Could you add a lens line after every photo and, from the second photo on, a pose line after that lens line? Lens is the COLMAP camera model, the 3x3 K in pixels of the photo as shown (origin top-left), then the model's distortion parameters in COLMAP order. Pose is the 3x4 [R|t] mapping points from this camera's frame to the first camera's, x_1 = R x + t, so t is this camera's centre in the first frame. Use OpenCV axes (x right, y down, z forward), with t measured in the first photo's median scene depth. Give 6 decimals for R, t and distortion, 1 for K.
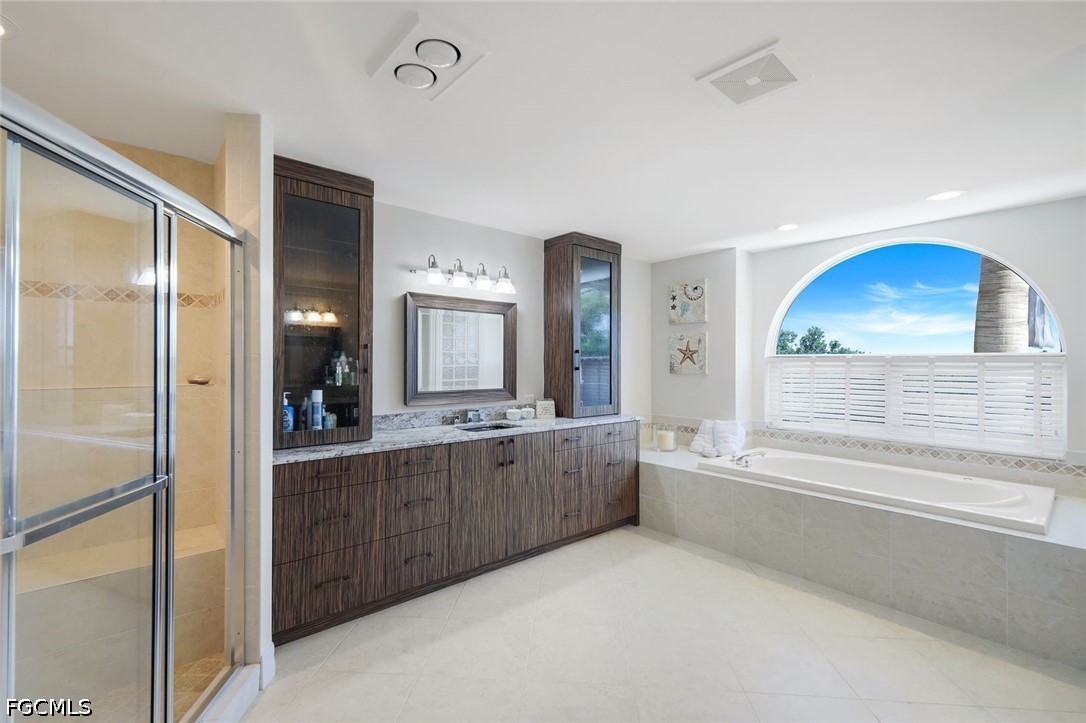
lens RADIAL K [[476.0, 0, 540.2], [0, 476.0, 362.6], [0, 0, 1]] dist [-0.000514, -0.000265]
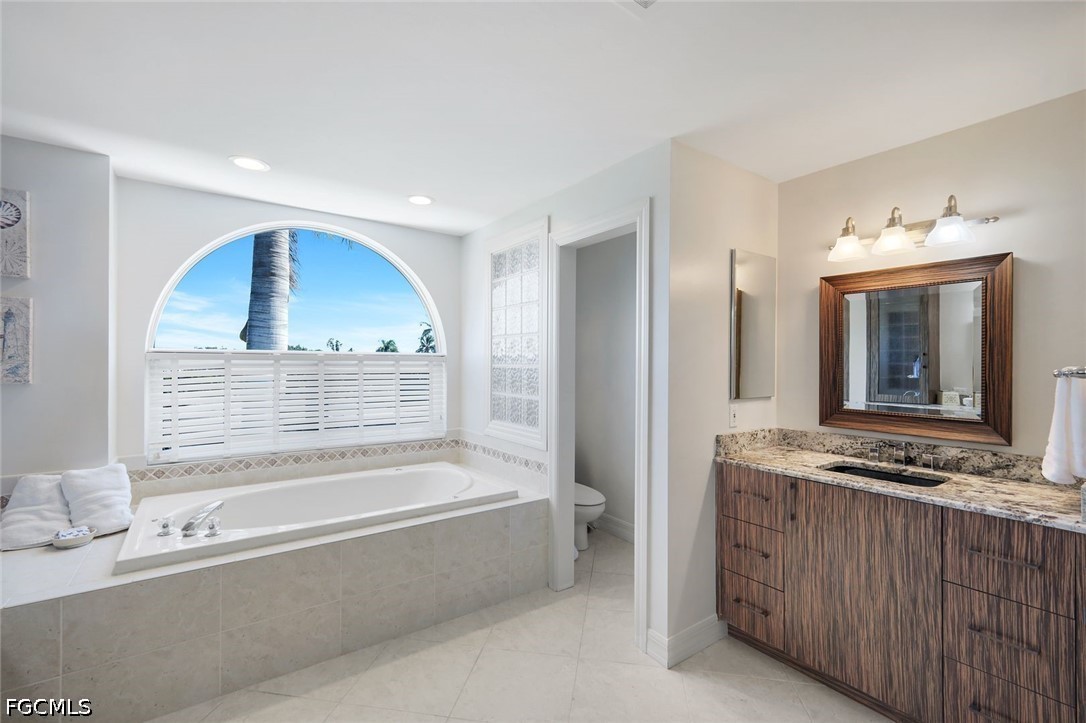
lens RADIAL K [[476.0, 0, 541.5], [0, 476.0, 361.6], [0, 0, 1]] dist [-0.000514, -0.000265]
pose [[0.085461, -0.001210, 0.996341, -0.124393], [-0.003759, 0.999992, 0.001537, -0.001907], [-0.996334, -0.003876, 0.085456, 0.513932]]
